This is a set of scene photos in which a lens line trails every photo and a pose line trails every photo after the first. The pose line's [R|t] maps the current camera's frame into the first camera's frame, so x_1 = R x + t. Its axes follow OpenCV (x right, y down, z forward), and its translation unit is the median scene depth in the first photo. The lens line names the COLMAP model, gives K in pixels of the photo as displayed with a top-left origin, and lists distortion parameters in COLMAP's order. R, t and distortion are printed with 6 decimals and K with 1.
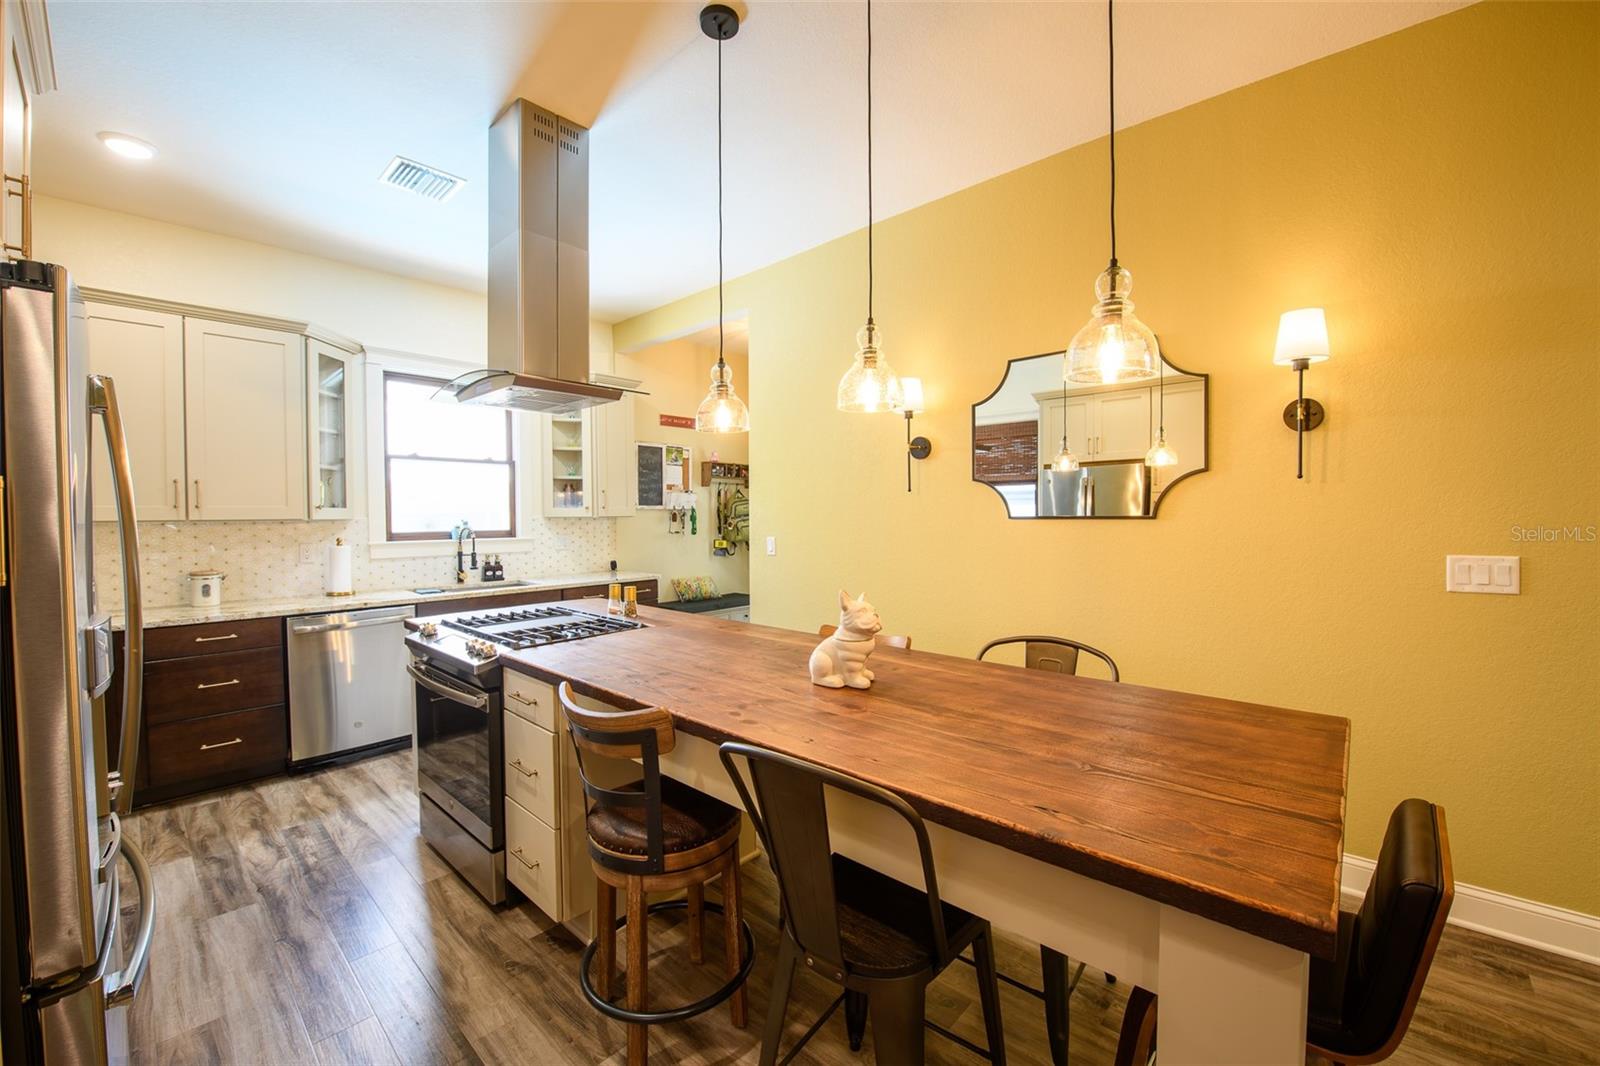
lens RADIAL K [[632.2, 0, 780.7], [0, 632.2, 533.3], [0, 0, 1]] dist [-0.018649, -0.000273]
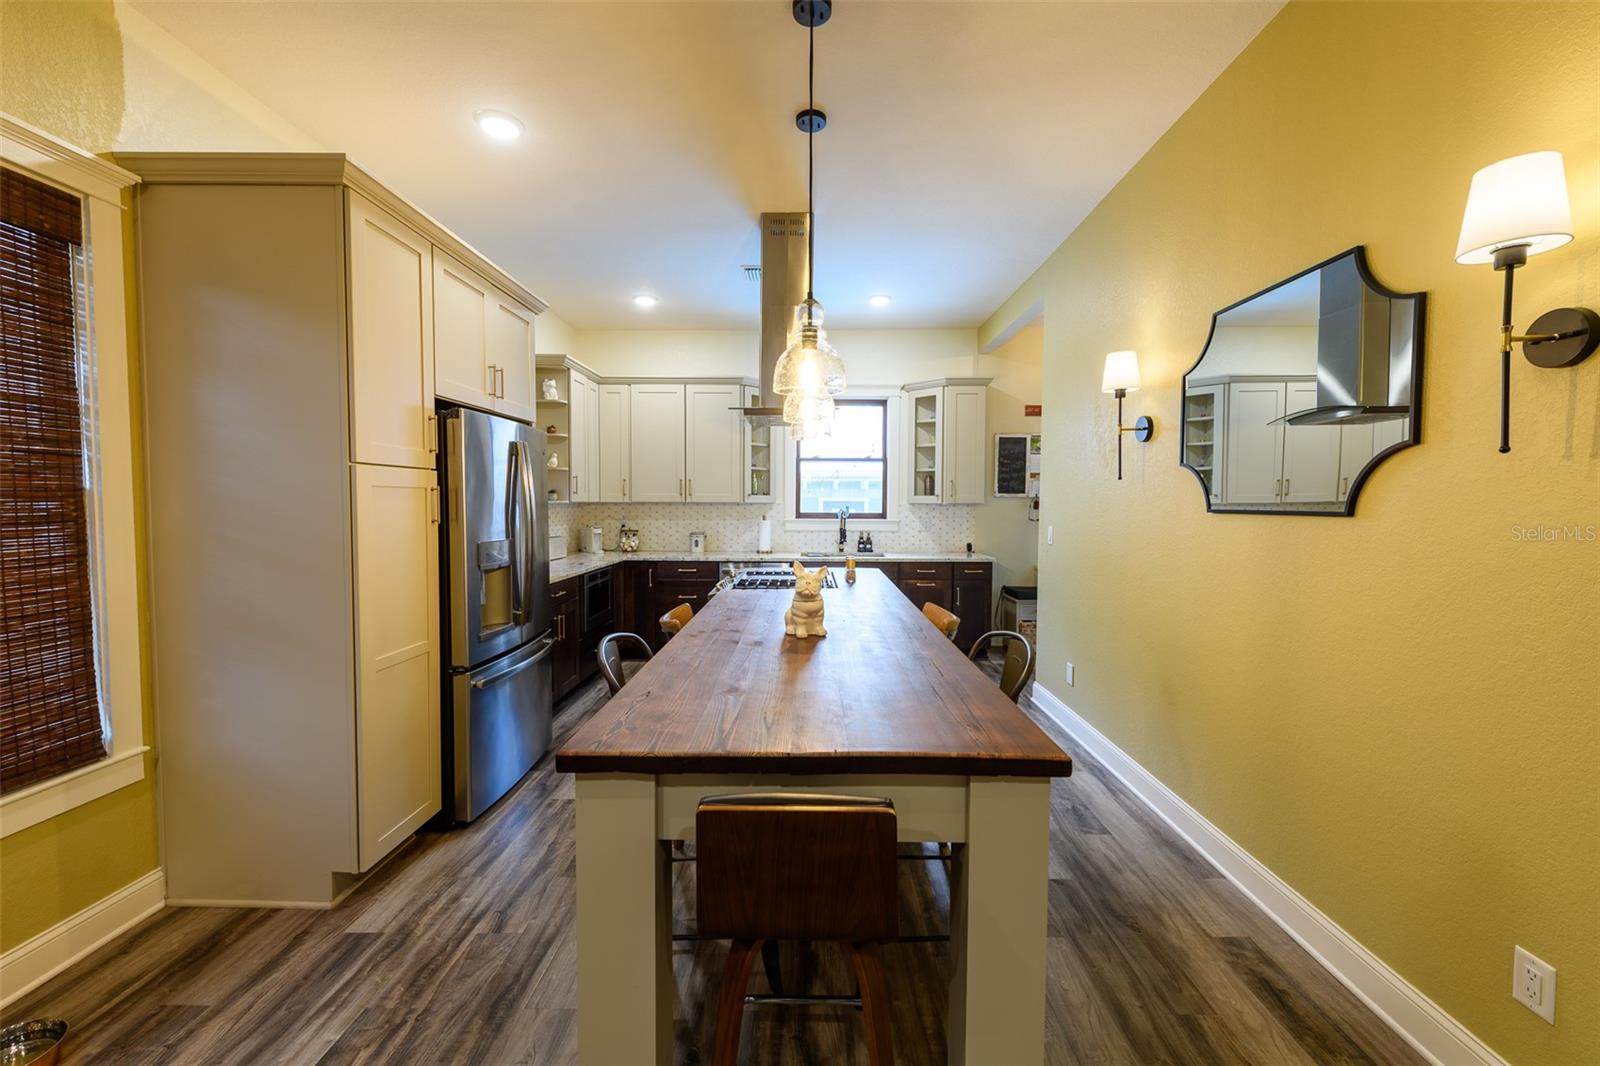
lens RADIAL K [[612.3, 0, 800.0], [0, 612.3, 533.0], [0, 0, 1]] dist [0.000102, -0.000163]
pose [[0.676334, 0.048412, -0.735002, 0.409616], [-0.031453, 0.998826, 0.036847, -0.006073], [0.735923, -0.001803, 0.677063, 0.058346]]
